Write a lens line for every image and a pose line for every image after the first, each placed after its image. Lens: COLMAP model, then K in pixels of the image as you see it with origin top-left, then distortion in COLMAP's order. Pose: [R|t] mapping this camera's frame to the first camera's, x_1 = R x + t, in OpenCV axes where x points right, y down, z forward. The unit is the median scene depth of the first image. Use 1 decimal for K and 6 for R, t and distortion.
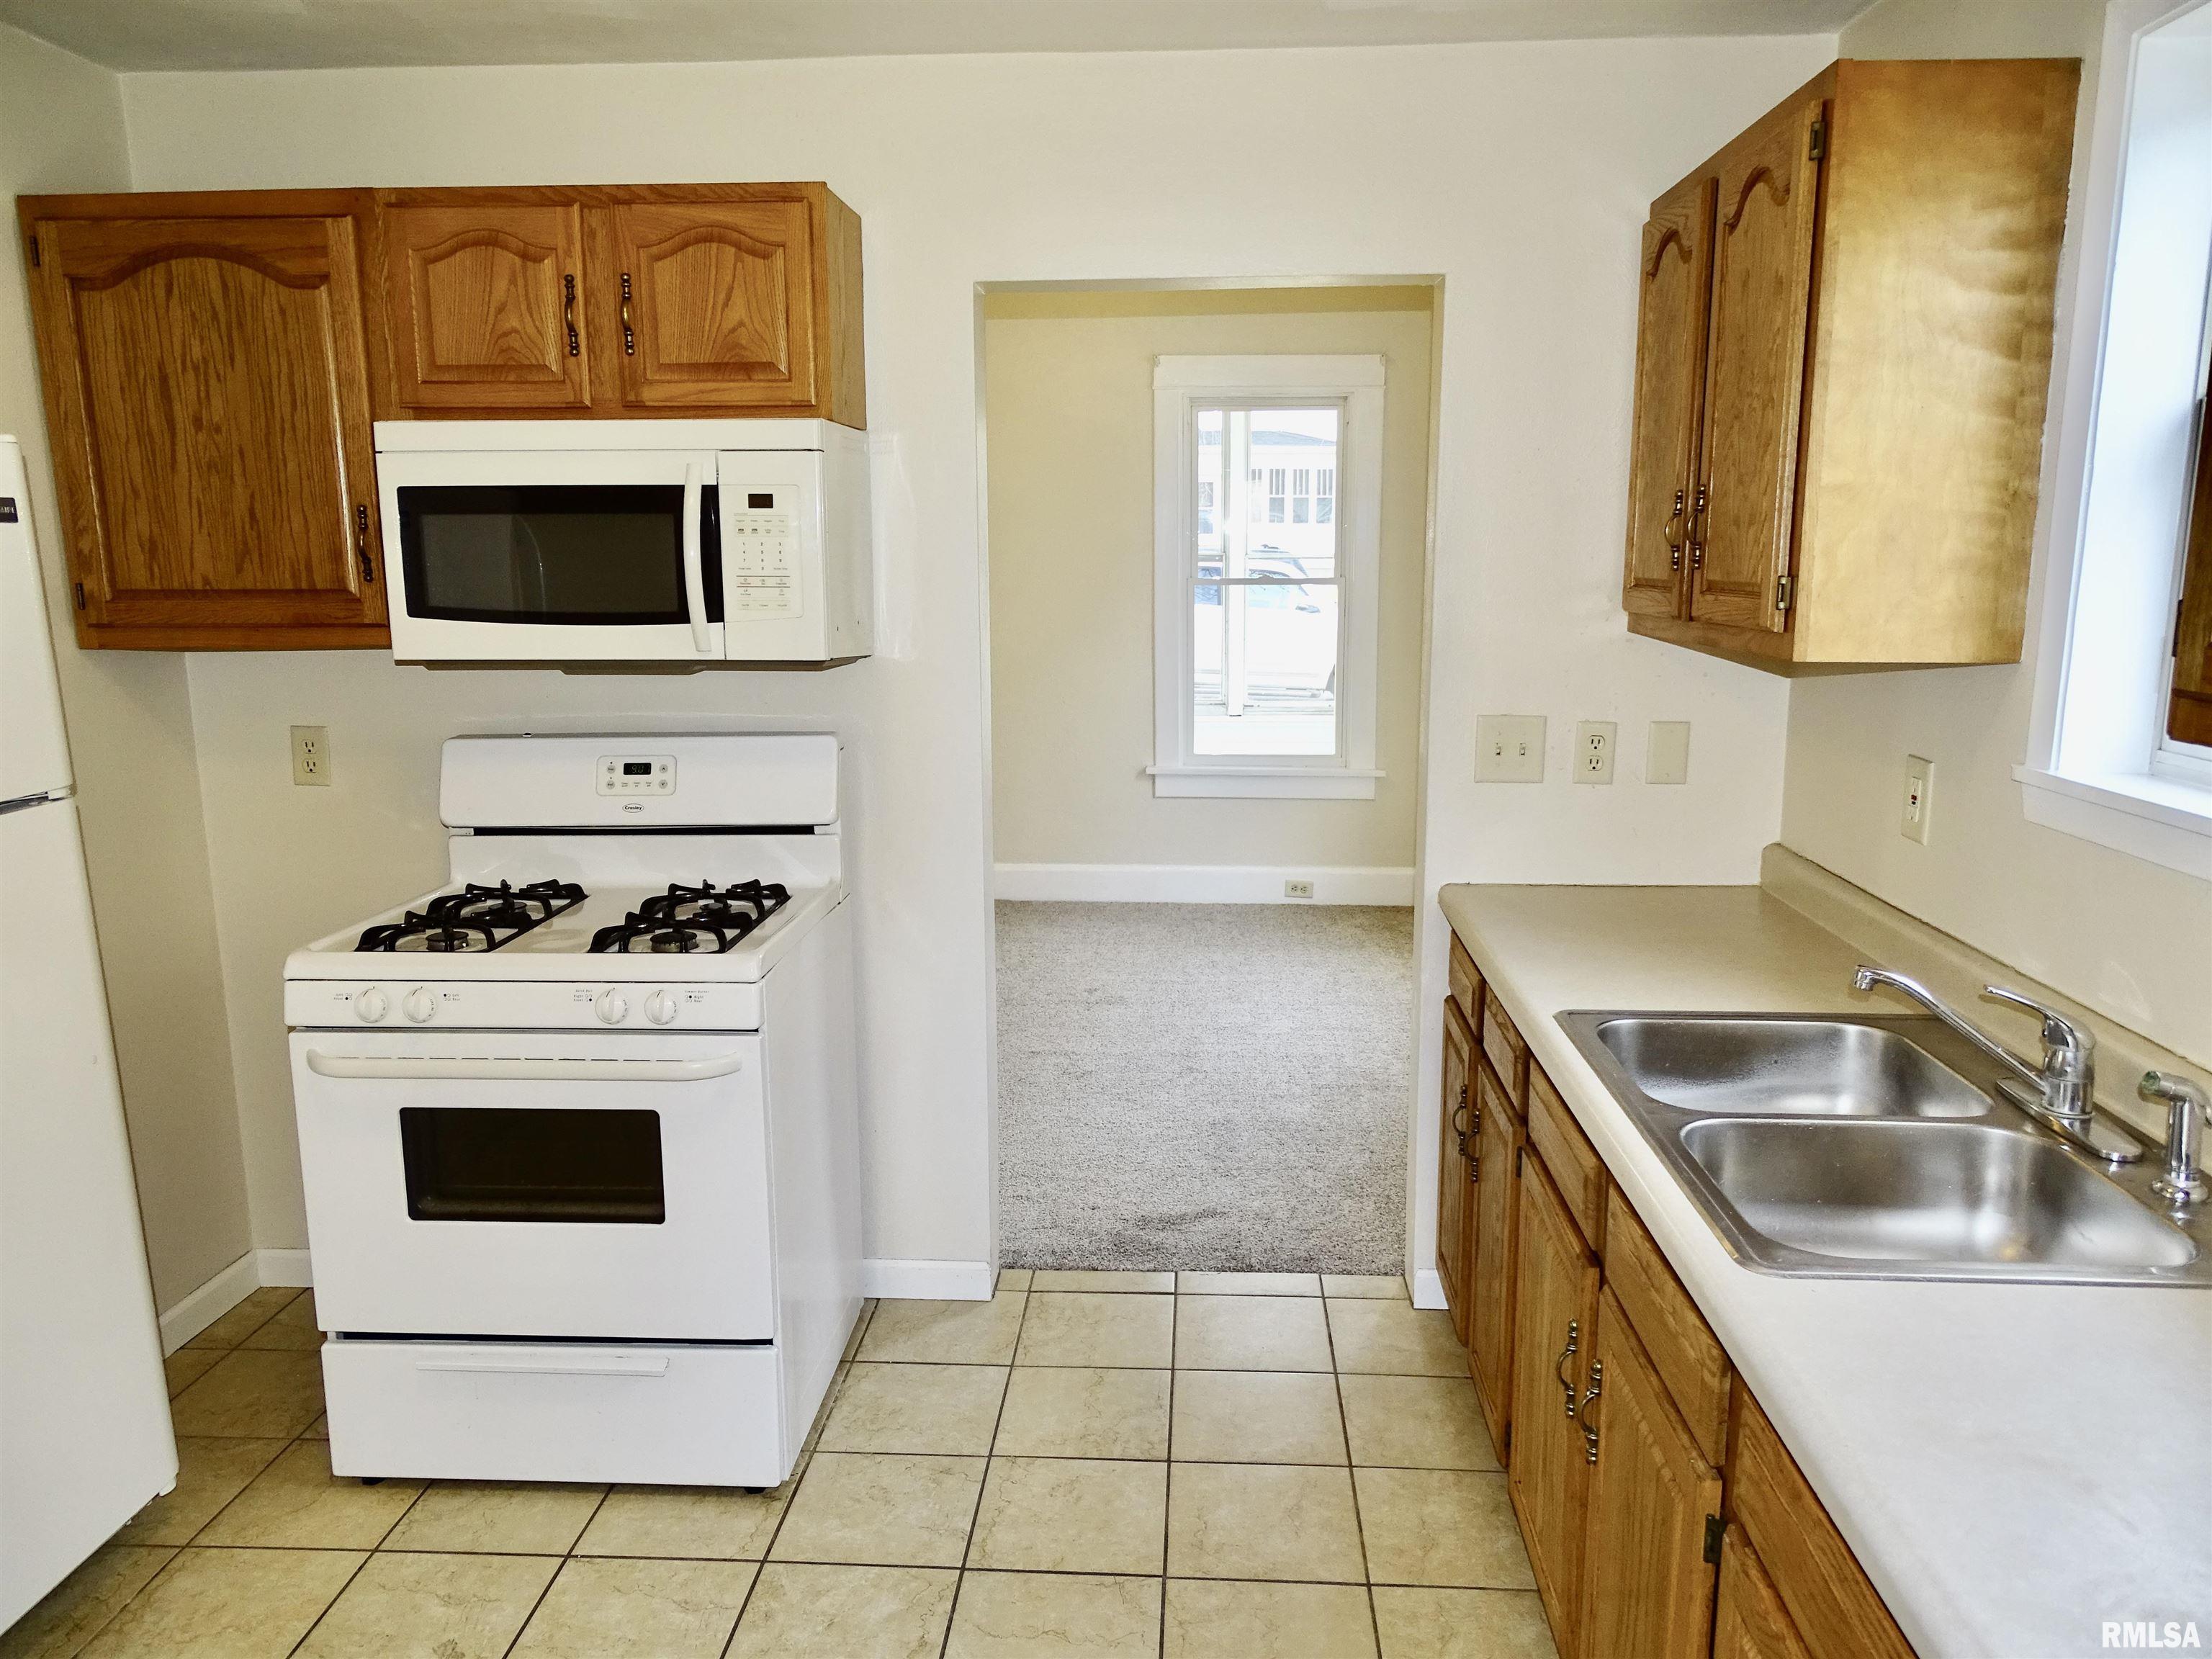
lens RADIAL K [[1589.7, 0, 1085.0], [0, 1589.7, 810.2], [0, 0, 1]] dist [0.024212, -0.008376]
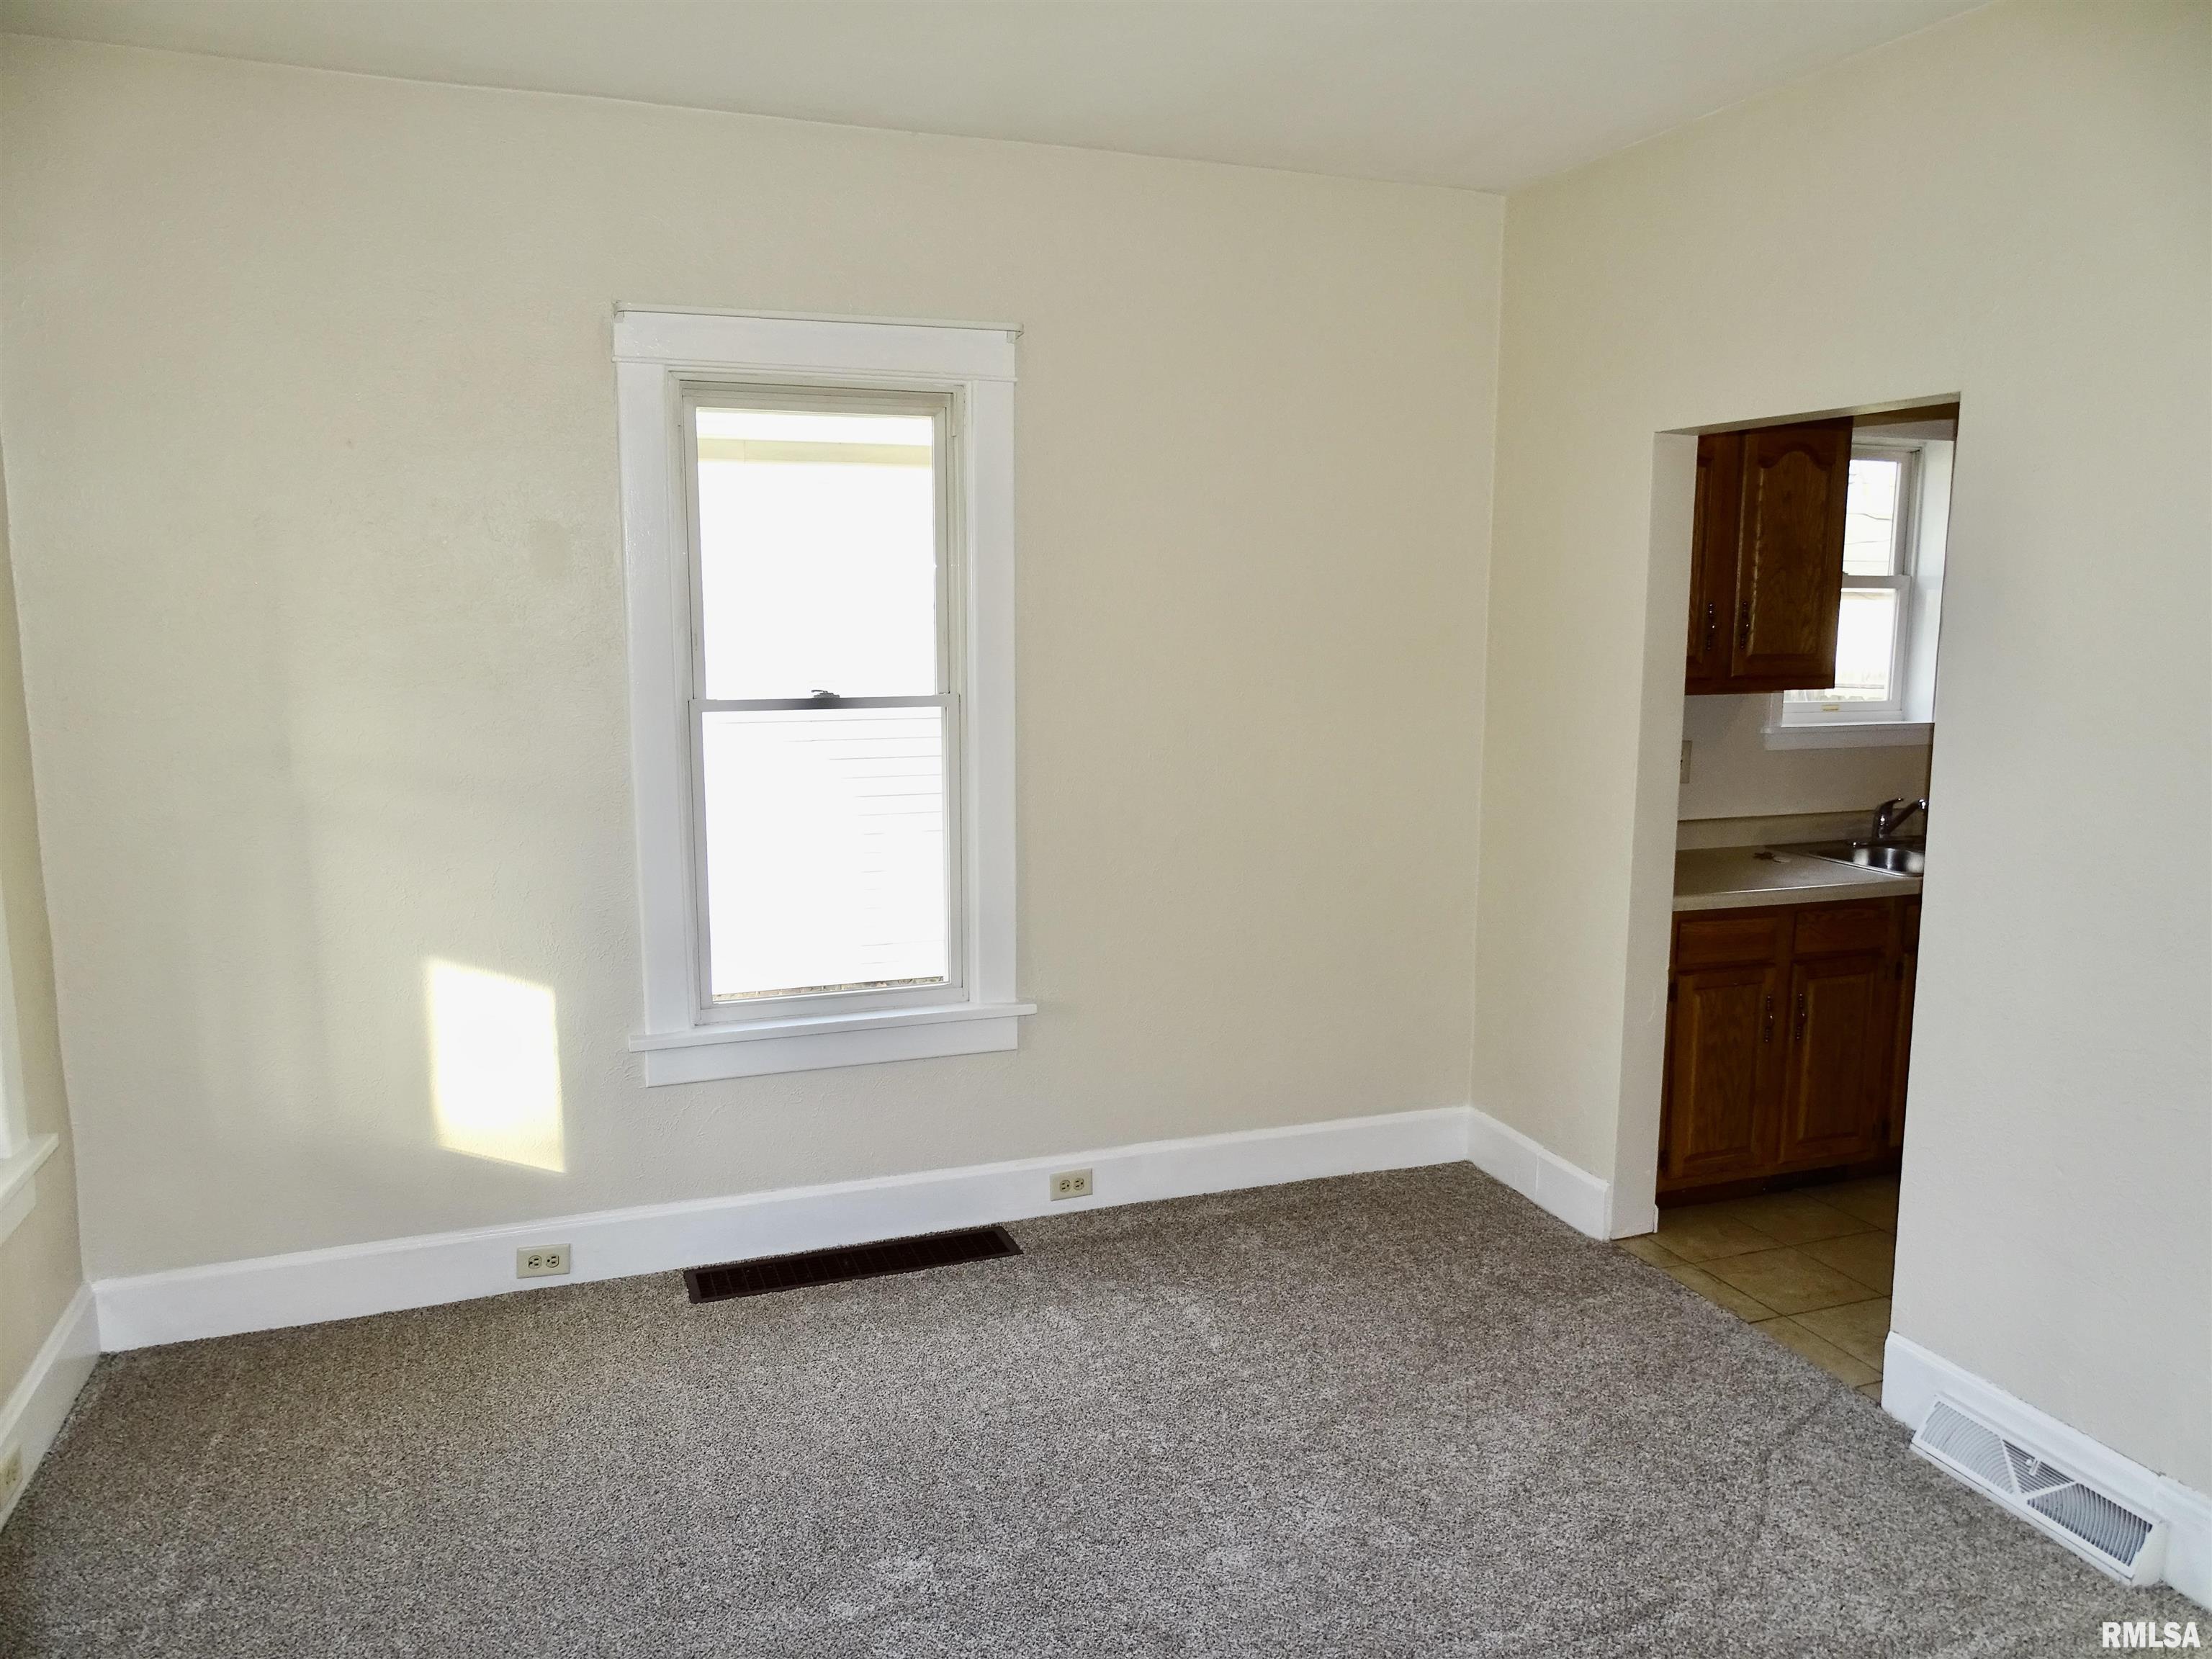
lens RADIAL K [[1589.7, 0, 1125.5], [0, 1589.7, 837.1], [0, 0, 1]] dist [0.024212, -0.008376]
pose [[-0.402130, -0.123721, 0.907185, -0.898871], [0.158074, 0.966568, 0.201889, -0.385589], [-0.901834, 0.224588, -0.369129, 2.151550]]
